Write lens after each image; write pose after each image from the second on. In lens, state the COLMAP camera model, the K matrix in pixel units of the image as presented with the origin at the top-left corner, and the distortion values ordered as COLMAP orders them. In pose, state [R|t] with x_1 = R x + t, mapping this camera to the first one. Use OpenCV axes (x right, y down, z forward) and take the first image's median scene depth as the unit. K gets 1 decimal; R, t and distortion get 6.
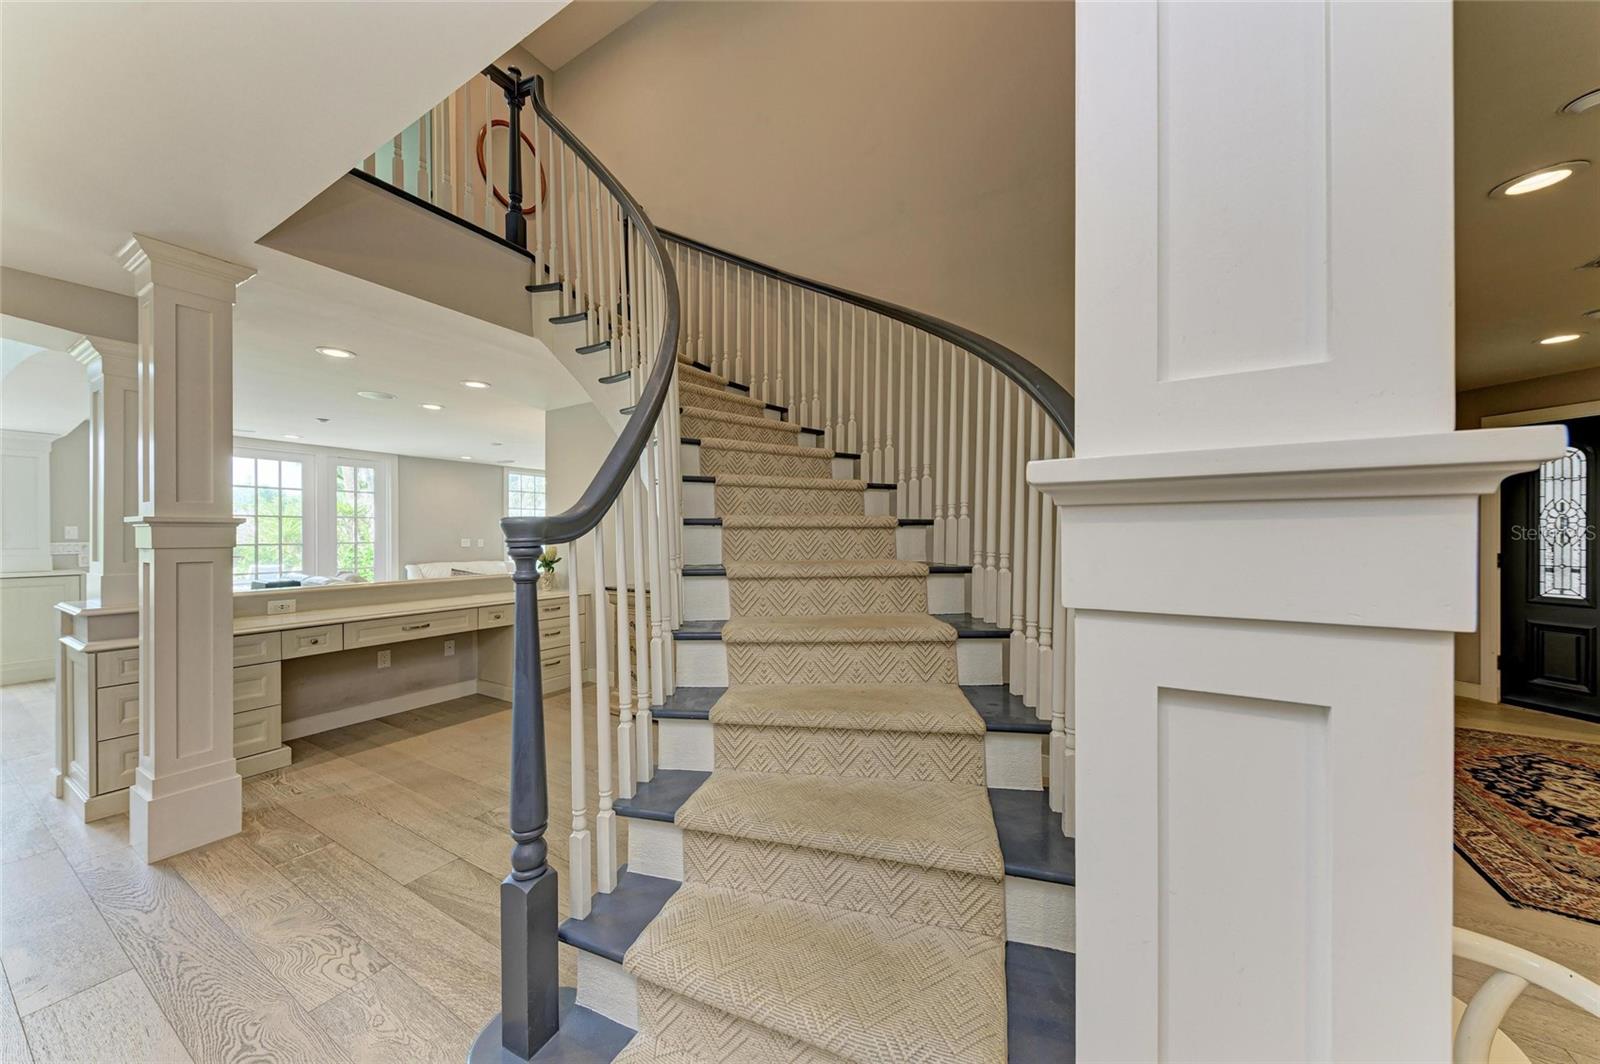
lens RADIAL K [[535.9, 0, 800.0], [0, 535.9, 532.0], [0, 0, 1]] dist [0.000667, -0.000176]
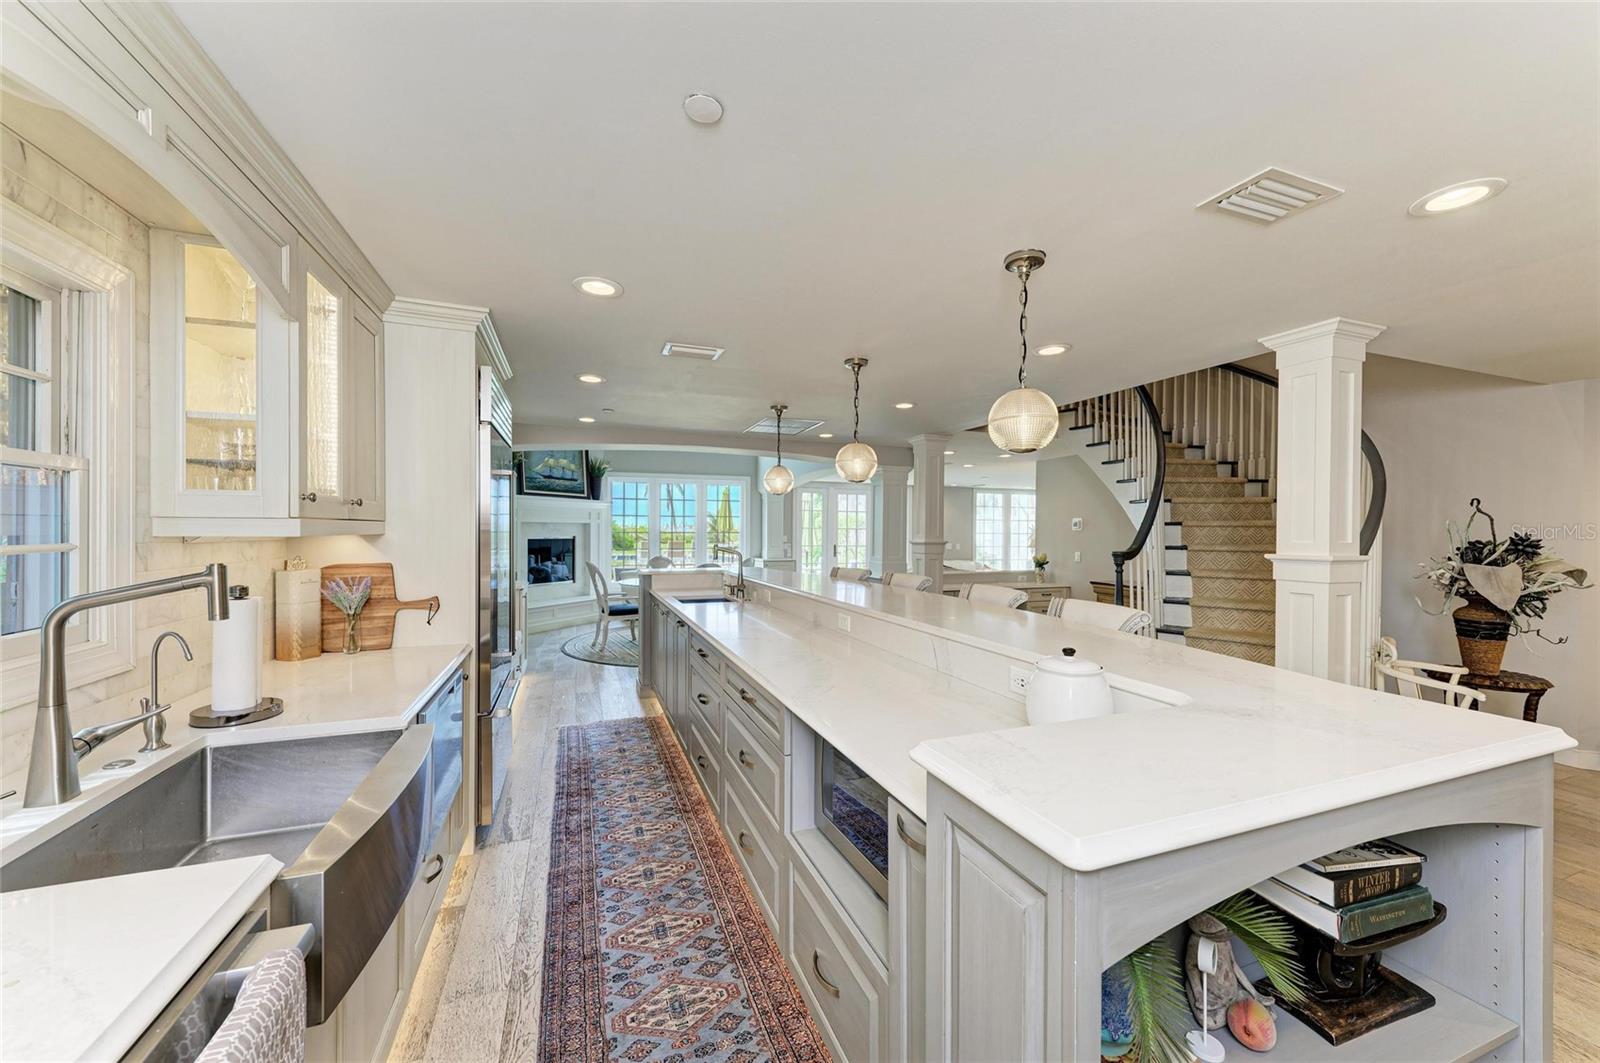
lens RADIAL K [[595.9, 0, 791.7], [0, 595.9, 534.8], [0, 0, 1]] dist [-0.000019, -0.000058]
pose [[0.765812, 0.006603, -0.643031, 0.108046], [-0.001940, 0.999966, 0.007957, -0.060980], [0.643062, -0.004846, 0.765799, -1.183914]]
